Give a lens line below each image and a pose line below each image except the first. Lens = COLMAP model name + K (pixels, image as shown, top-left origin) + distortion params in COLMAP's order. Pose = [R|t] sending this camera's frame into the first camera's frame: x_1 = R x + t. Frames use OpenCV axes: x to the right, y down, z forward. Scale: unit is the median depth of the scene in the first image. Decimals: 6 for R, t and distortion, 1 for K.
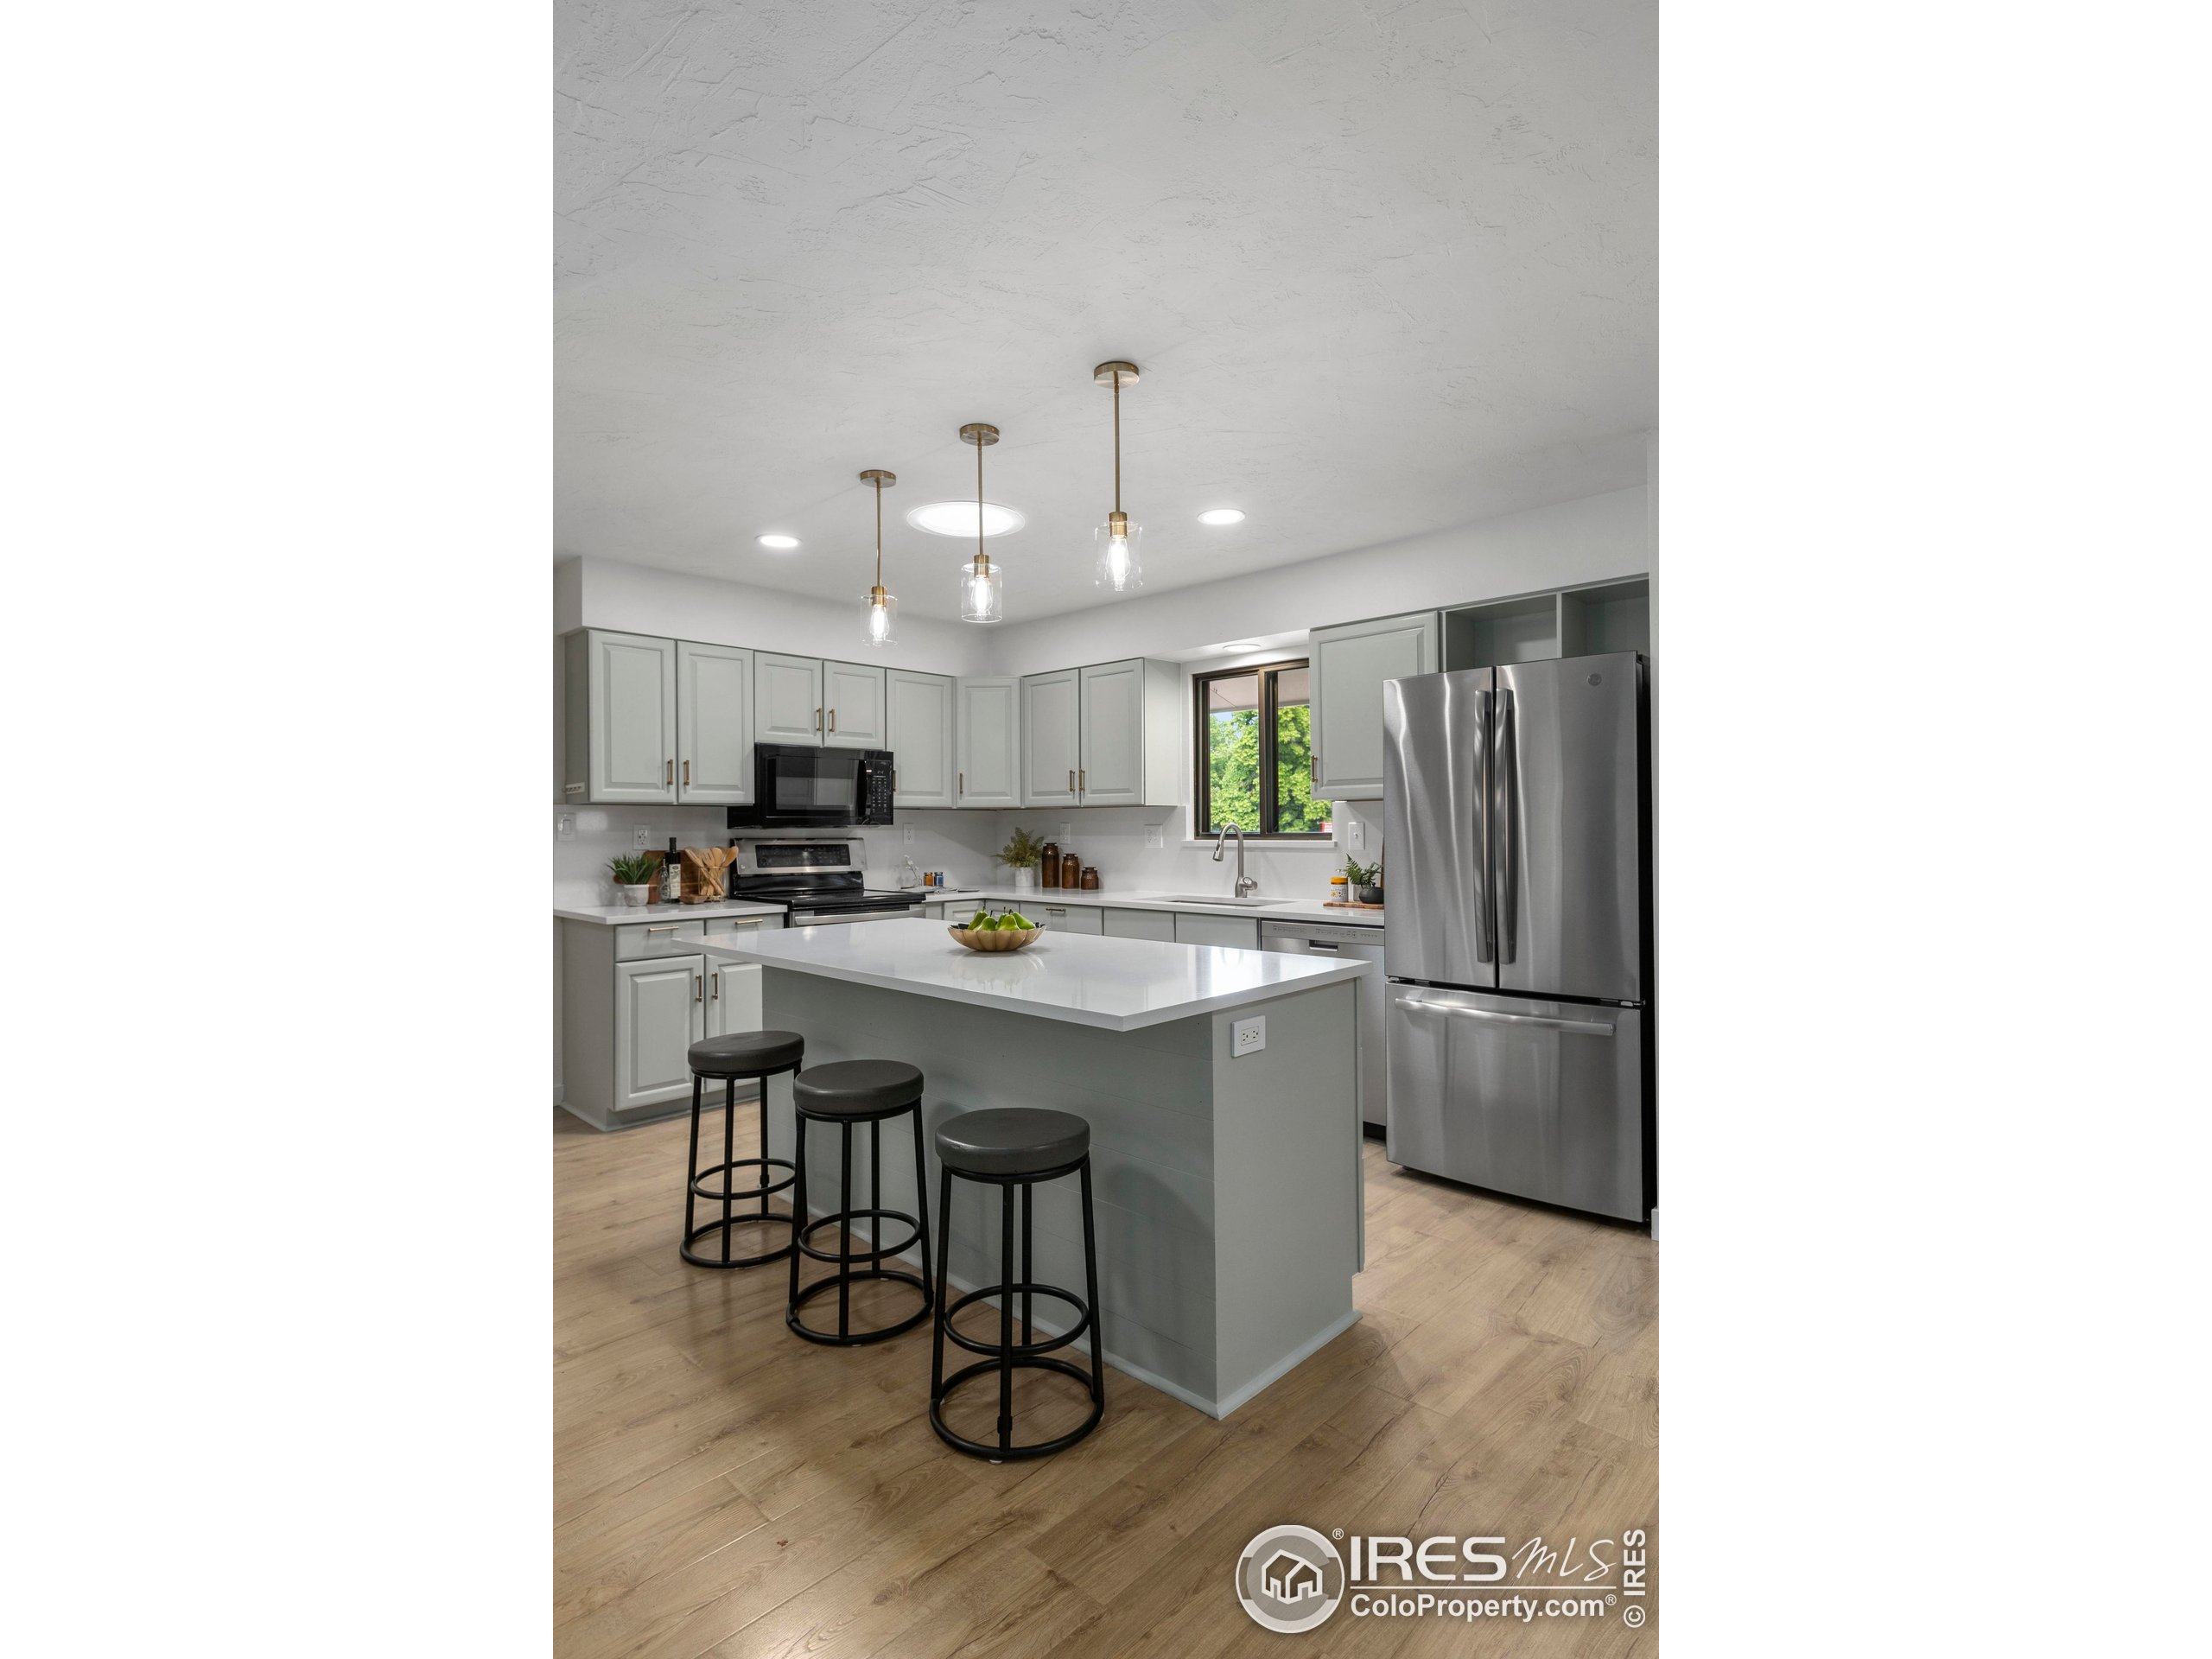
lens RADIAL K [[998.2, 0, 1106.0], [0, 998.2, 829.5], [0, 0, 1]] dist [-0.002635, -0.000218]
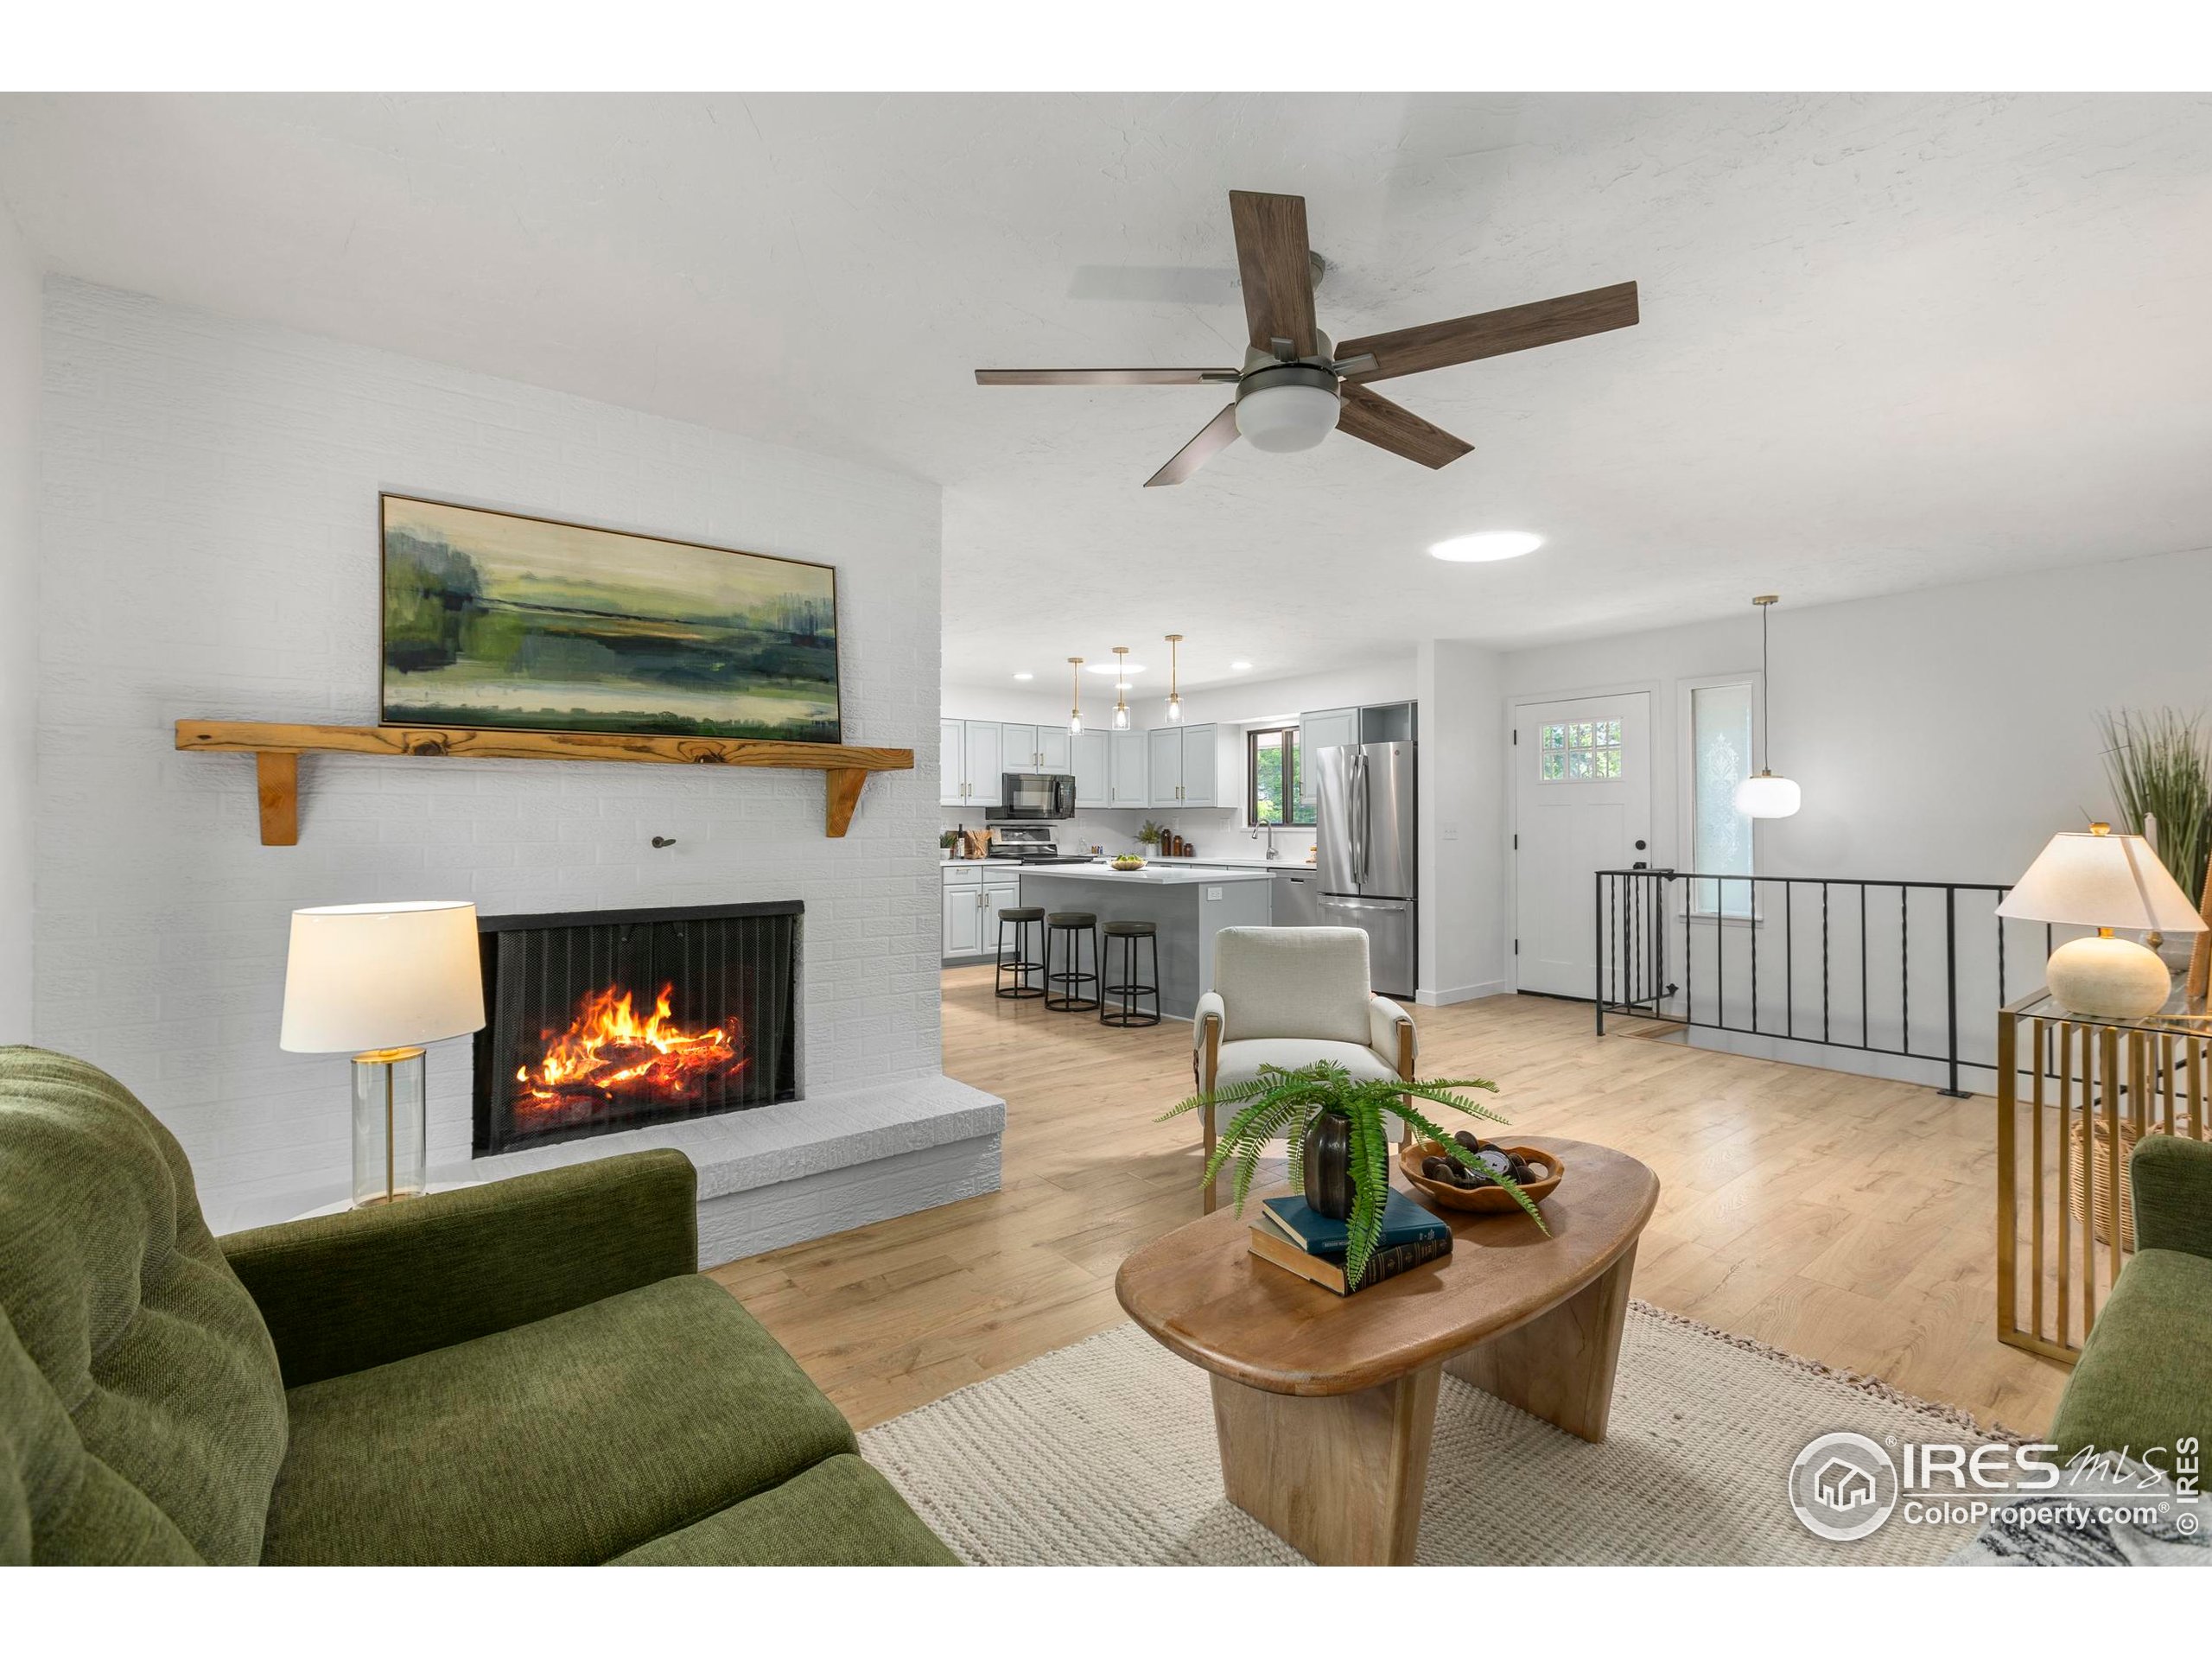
lens RADIAL K [[998.2, 0, 1106.0], [0, 998.2, 829.5], [0, 0, 1]] dist [-0.002635, -0.000218]
pose [[0.987832, 0.005290, -0.155435, 0.121289], [-0.004972, 0.999985, 0.002439, 0.011773], [0.155446, -0.001636, 0.987843, -0.773483]]
